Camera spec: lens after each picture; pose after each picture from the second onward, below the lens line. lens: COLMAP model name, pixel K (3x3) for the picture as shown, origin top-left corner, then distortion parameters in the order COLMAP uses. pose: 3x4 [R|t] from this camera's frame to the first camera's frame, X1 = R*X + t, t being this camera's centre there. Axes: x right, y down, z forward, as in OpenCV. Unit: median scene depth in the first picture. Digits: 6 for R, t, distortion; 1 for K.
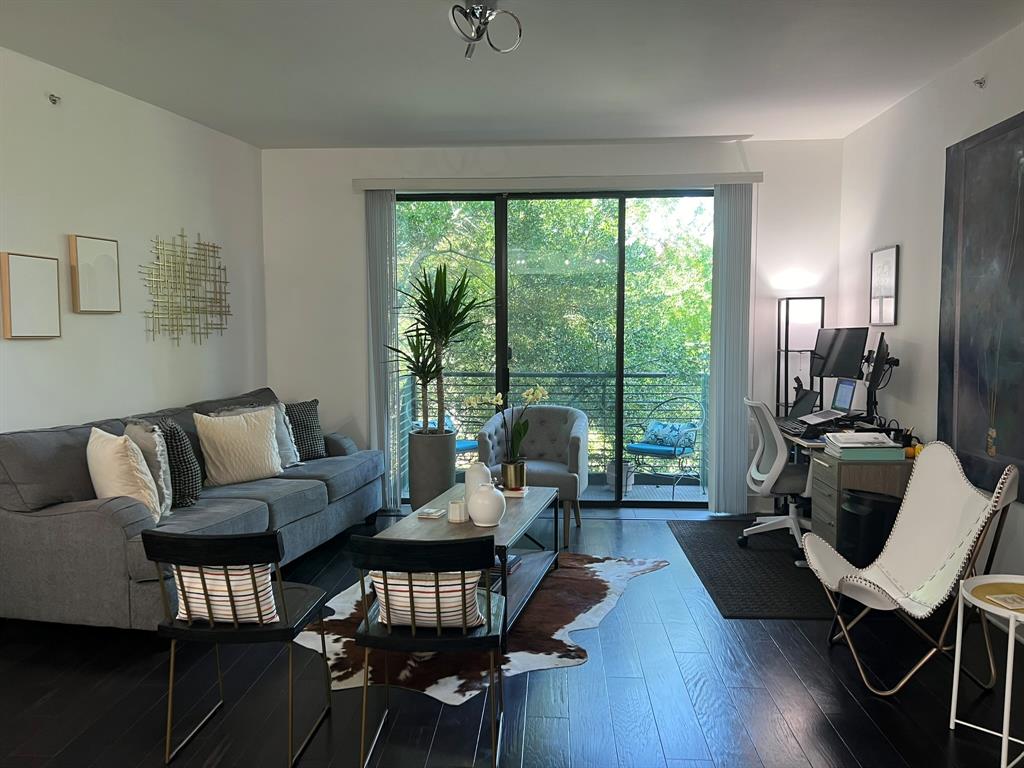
lens RADIAL K [[779.9, 0, 512.3], [0, 779.9, 377.3], [0, 0, 1]] dist [0.005369, -0.001598]
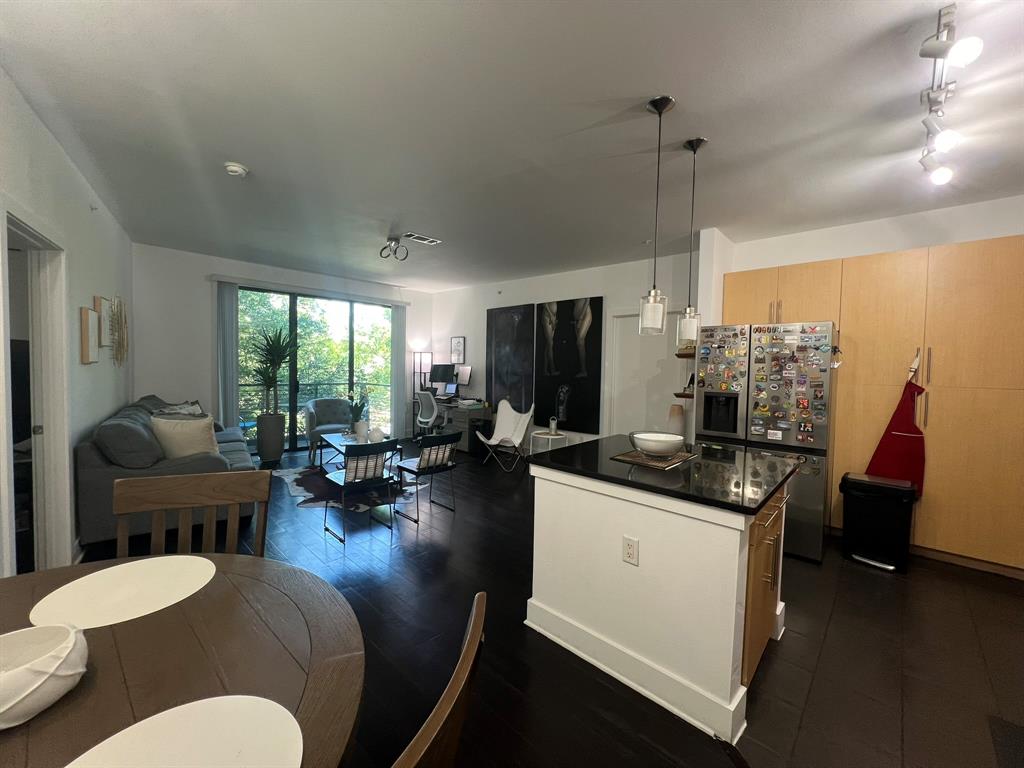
lens RADIAL K [[412.7, 0, 511.8], [0, 412.7, 384.7], [0, 0, 1]] dist [0.001680, 0.001090]
pose [[0.626464, -0.022207, 0.779134, -0.565467], [0.024608, 0.999659, 0.008706, 0.001826], [-0.779062, 0.013719, 0.626797, -0.107529]]
